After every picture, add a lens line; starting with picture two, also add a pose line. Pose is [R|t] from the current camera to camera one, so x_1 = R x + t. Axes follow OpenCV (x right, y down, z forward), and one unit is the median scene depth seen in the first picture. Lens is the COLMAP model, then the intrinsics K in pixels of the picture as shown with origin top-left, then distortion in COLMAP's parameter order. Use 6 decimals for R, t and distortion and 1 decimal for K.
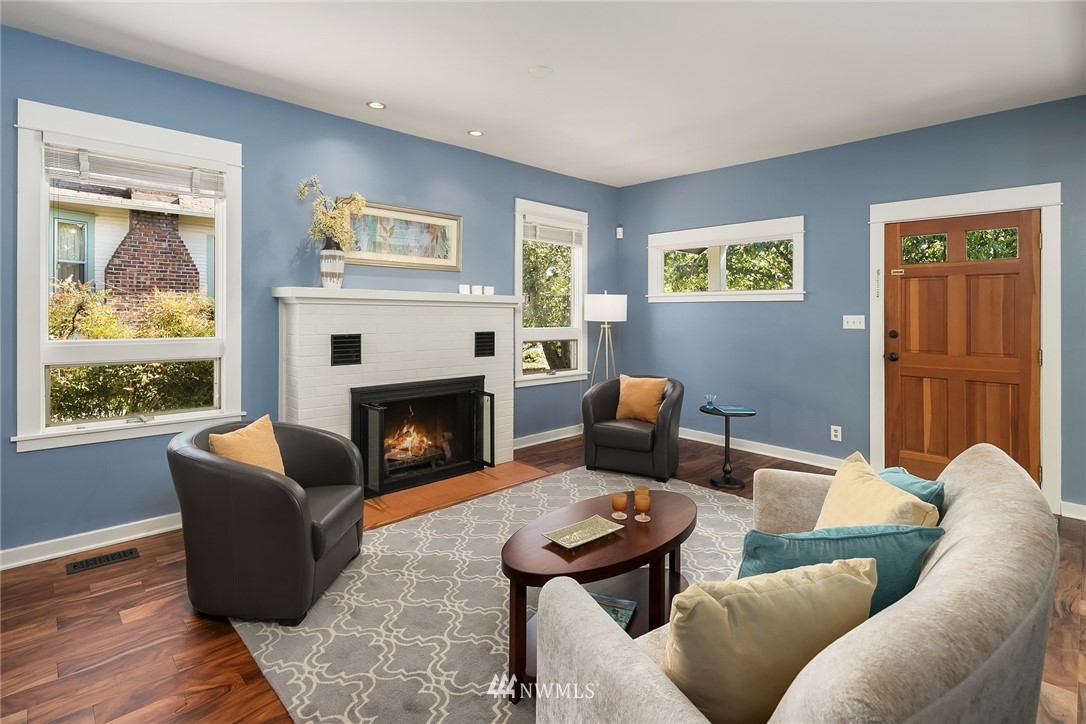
lens RADIAL K [[525.4, 0, 564.5], [0, 525.4, 312.7], [0, 0, 1]] dist [0.025023, -0.001229]
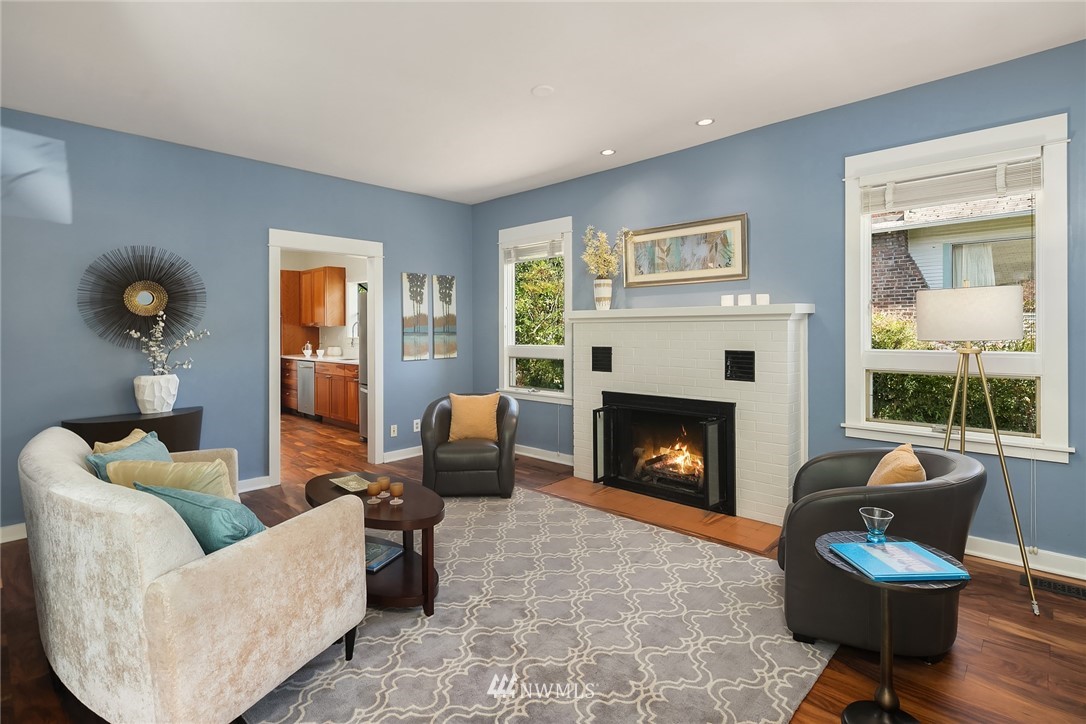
lens RADIAL K [[525.4, 0, 541.6], [0, 525.4, 334.4], [0, 0, 1]] dist [0.025023, -0.001229]
pose [[0.051955, 0.003680, -0.998643, 0.666961], [0.012463, 0.999913, 0.004333, 0.003756], [0.998572, -0.012671, 0.051905, 0.657002]]
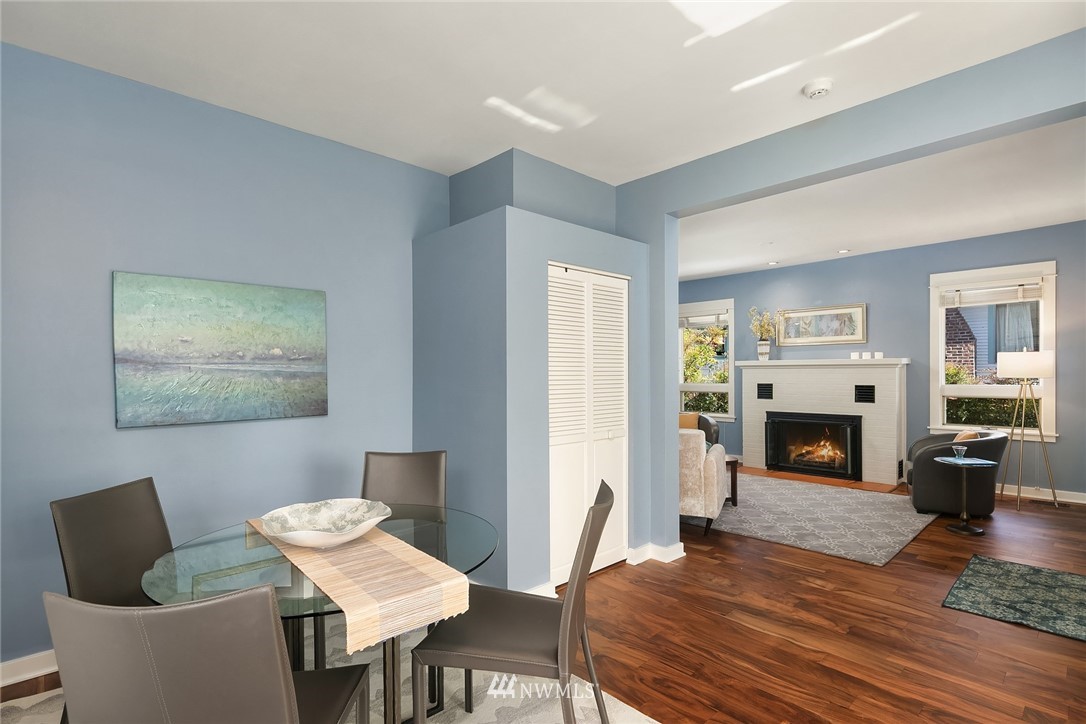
lens RADIAL K [[525.4, 0, 547.4], [0, 525.4, 377.9], [0, 0, 1]] dist [0.025023, -0.001229]
pose [[0.006777, 0.004515, -0.999967, 1.281669], [0.010761, 0.999932, 0.004588, 0.001400], [0.999919, -0.010792, 0.006728, 0.142880]]
